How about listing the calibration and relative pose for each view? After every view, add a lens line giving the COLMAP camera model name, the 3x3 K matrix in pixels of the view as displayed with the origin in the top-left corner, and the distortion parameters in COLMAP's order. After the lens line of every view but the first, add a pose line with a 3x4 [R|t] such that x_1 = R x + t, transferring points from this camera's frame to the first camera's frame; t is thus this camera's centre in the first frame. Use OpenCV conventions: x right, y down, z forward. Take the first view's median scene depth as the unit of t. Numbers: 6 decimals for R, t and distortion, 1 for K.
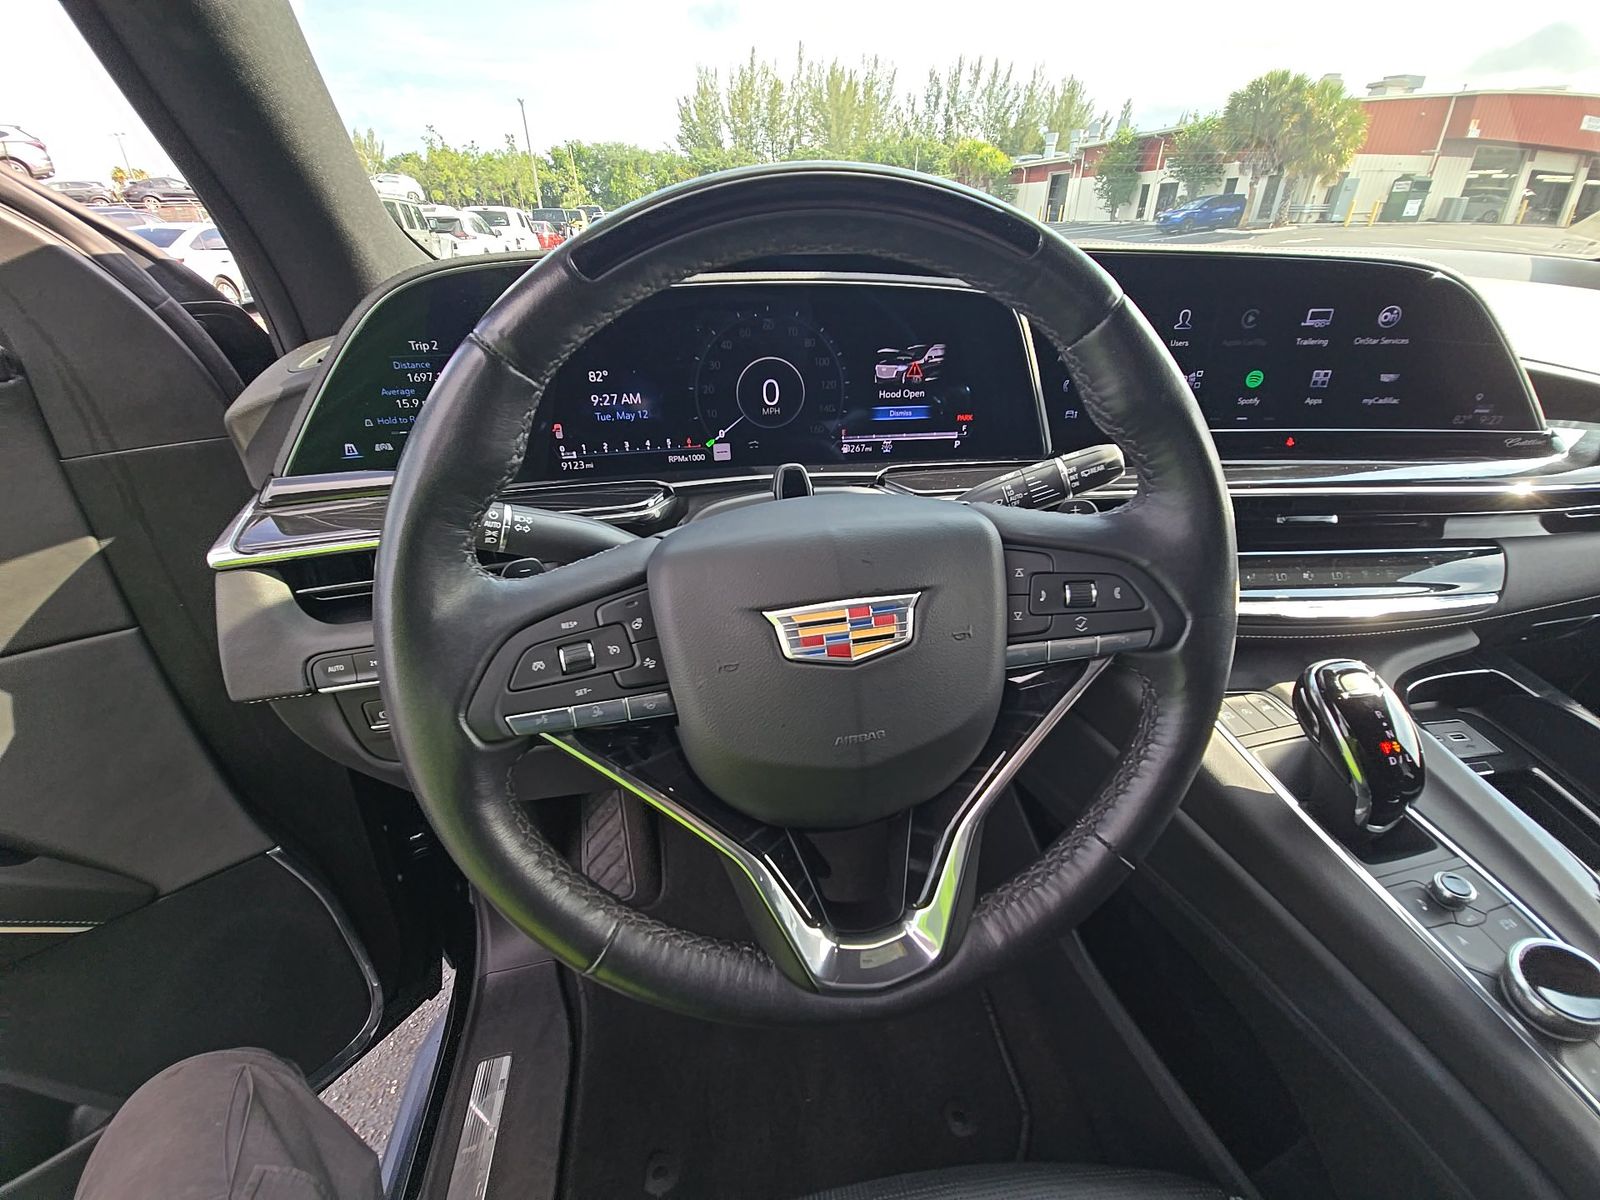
lens RADIAL K [[646.5, 0, 810.9], [0, 646.5, 596.3], [0, 0, 1]] dist [0.006746, -0.007465]
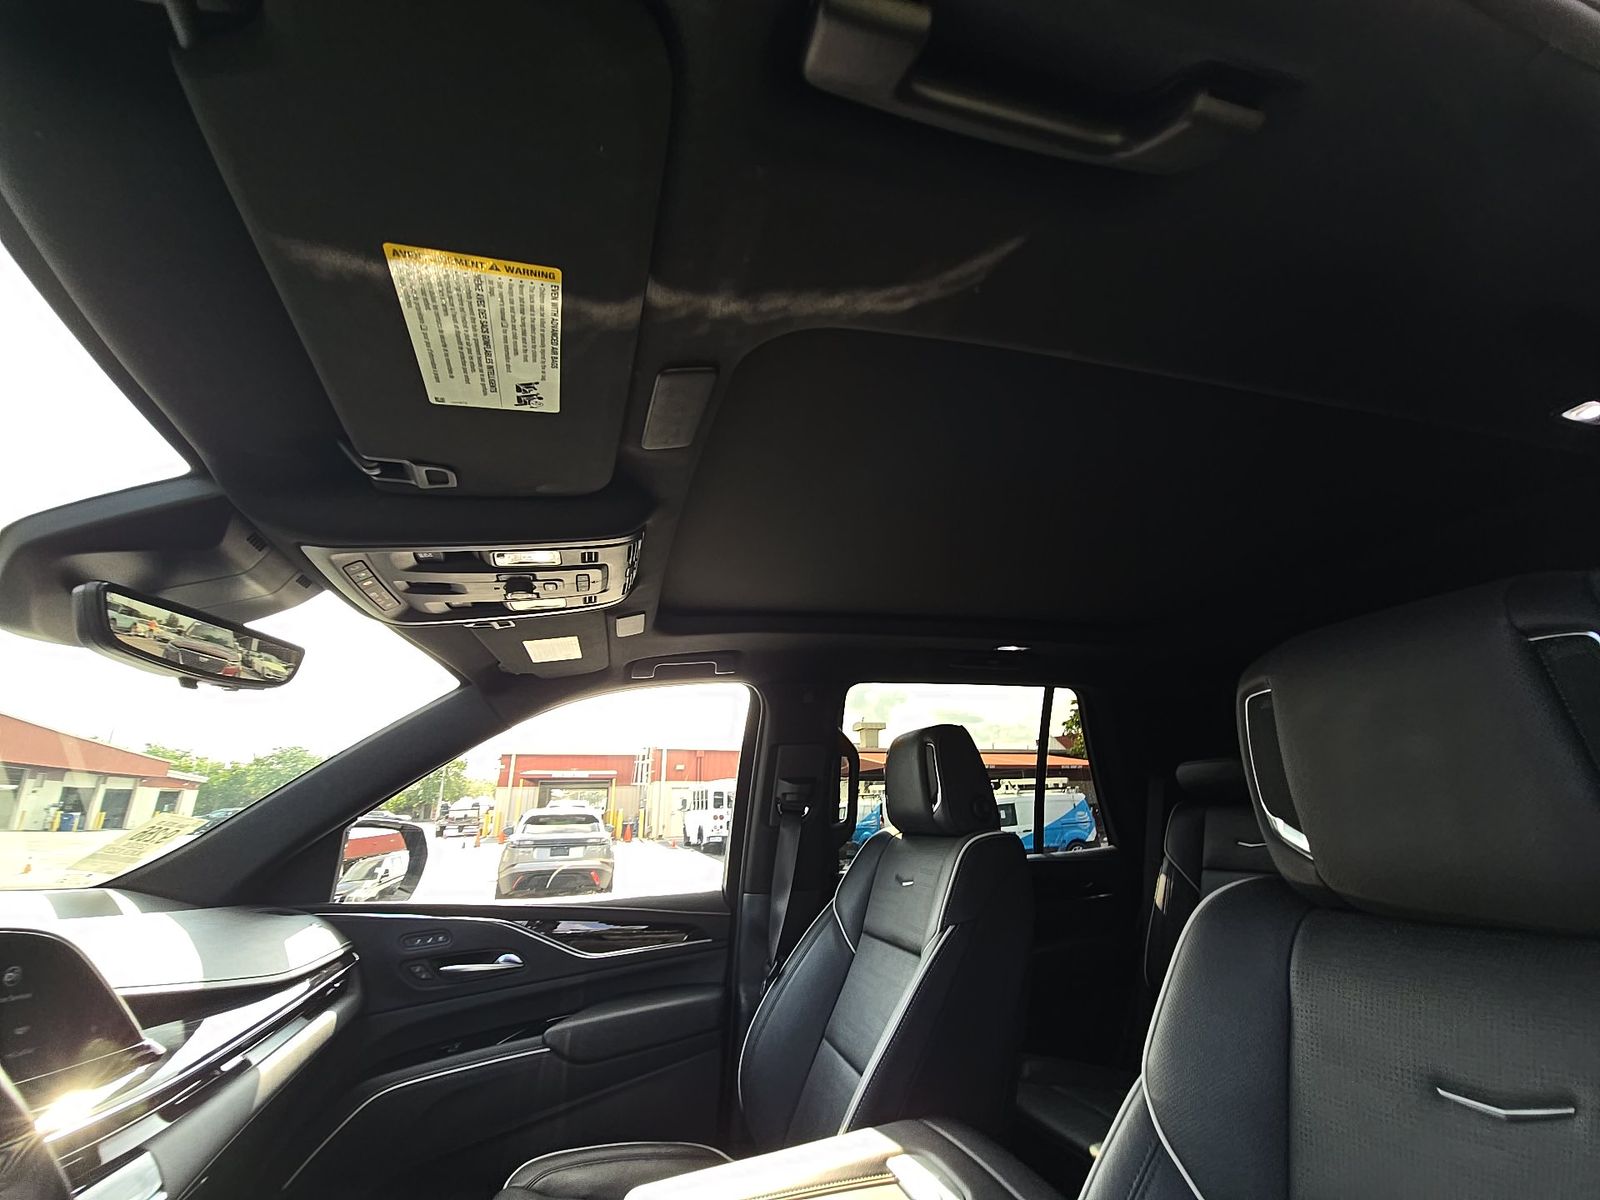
lens RADIAL K [[646.5, 0, 805.9], [0, 646.5, 589.9], [0, 0, 1]] dist [0.006746, -0.007465]
pose [[-0.136218, 0.331910, 0.933424, -0.469665], [0.518102, 0.826954, -0.218443, -0.049417], [-0.844402, 0.453852, -0.284610, -0.107080]]
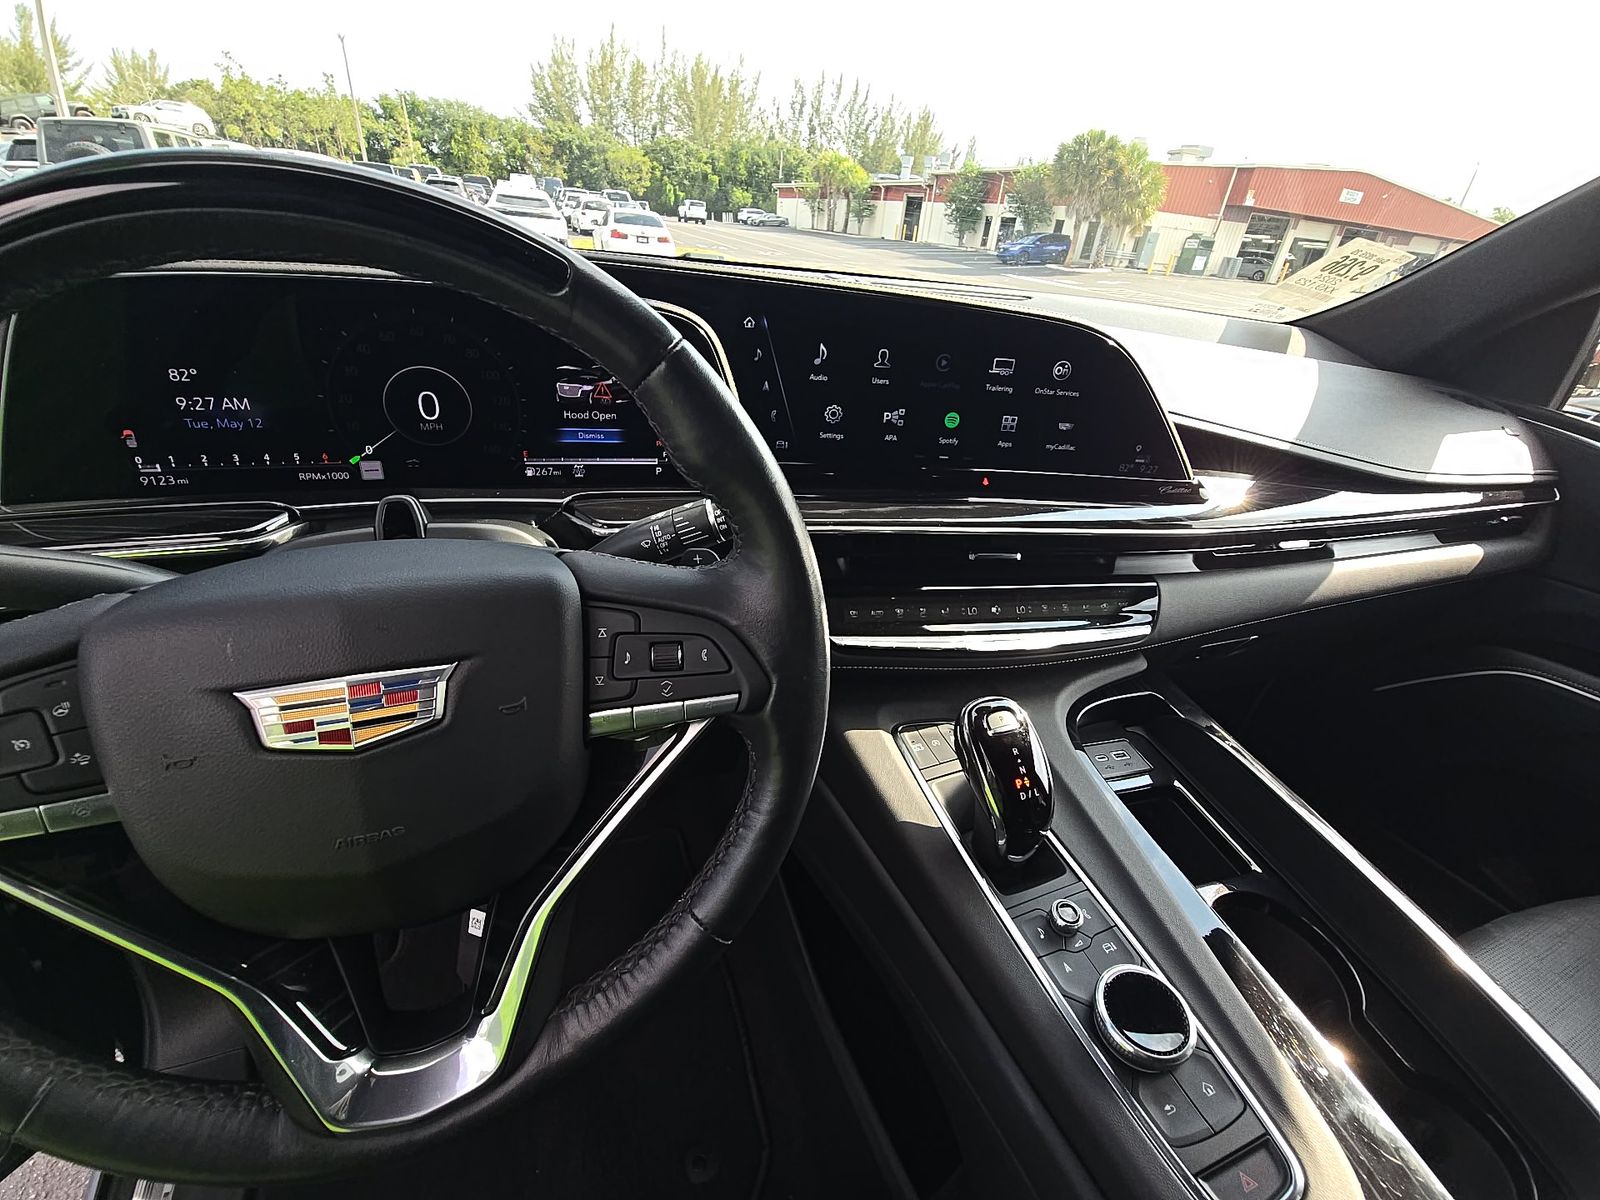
lens RADIAL K [[646.5, 0, 811.2], [0, 646.5, 595.5], [0, 0, 1]] dist [0.006746, -0.007465]
pose [[0.978473, 0.001322, 0.206373, 0.253907], [-0.001326, 0.999999, -0.000120, -0.054099], [-0.206373, -0.000156, 0.978473, 0.027970]]
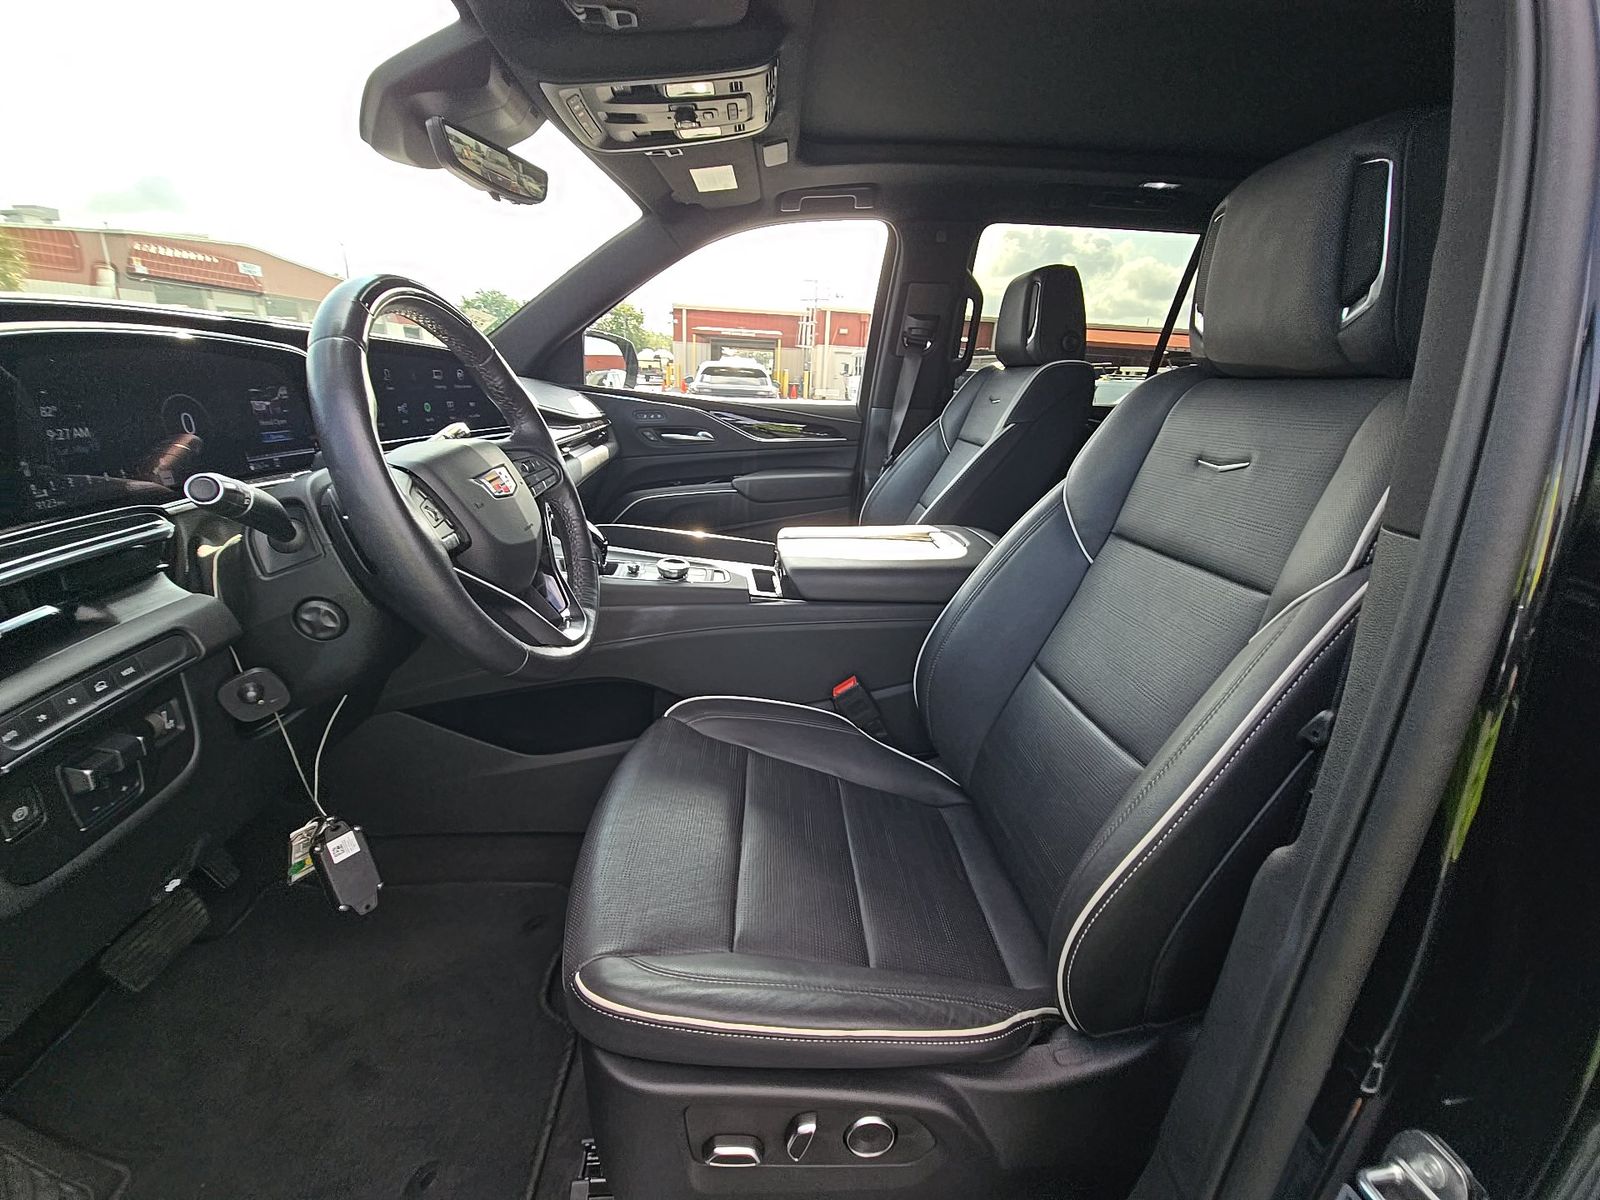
lens RADIAL K [[646.5, 0, 808.9], [0, 646.5, 588.2], [0, 0, 1]] dist [0.006746, -0.007465]
pose [[0.094005, -0.294665, 0.950966, -1.114287], [0.457248, 0.861270, 0.221672, 0.192313], [-0.884357, 0.413989, 0.215698, -0.130944]]
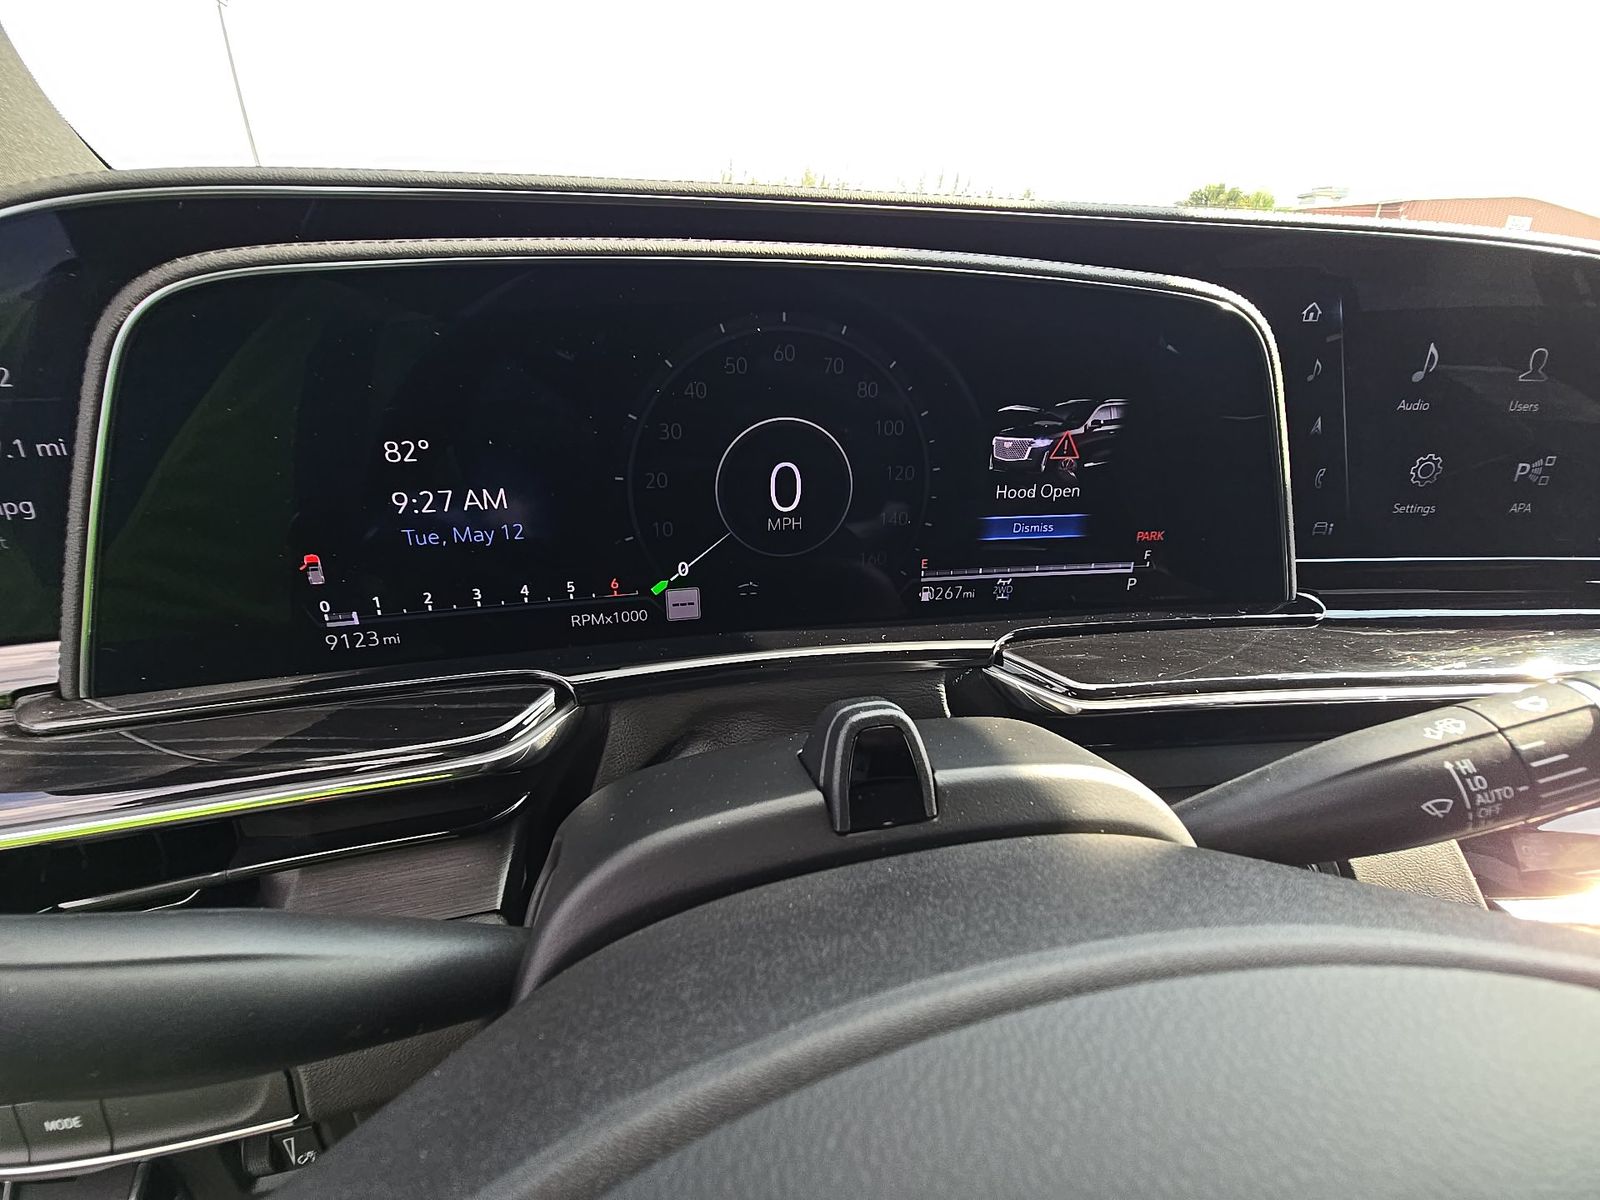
lens RADIAL K [[646.5, 0, 804.8], [0, 646.5, 600.6], [0, 0, 1]] dist [0.006746, -0.007465]
pose [[0.999359, 0.003916, 0.035590, -0.060995], [-0.000278, 0.994819, -0.101662, -0.171169], [-0.035803, 0.101587, 0.994182, 0.495162]]
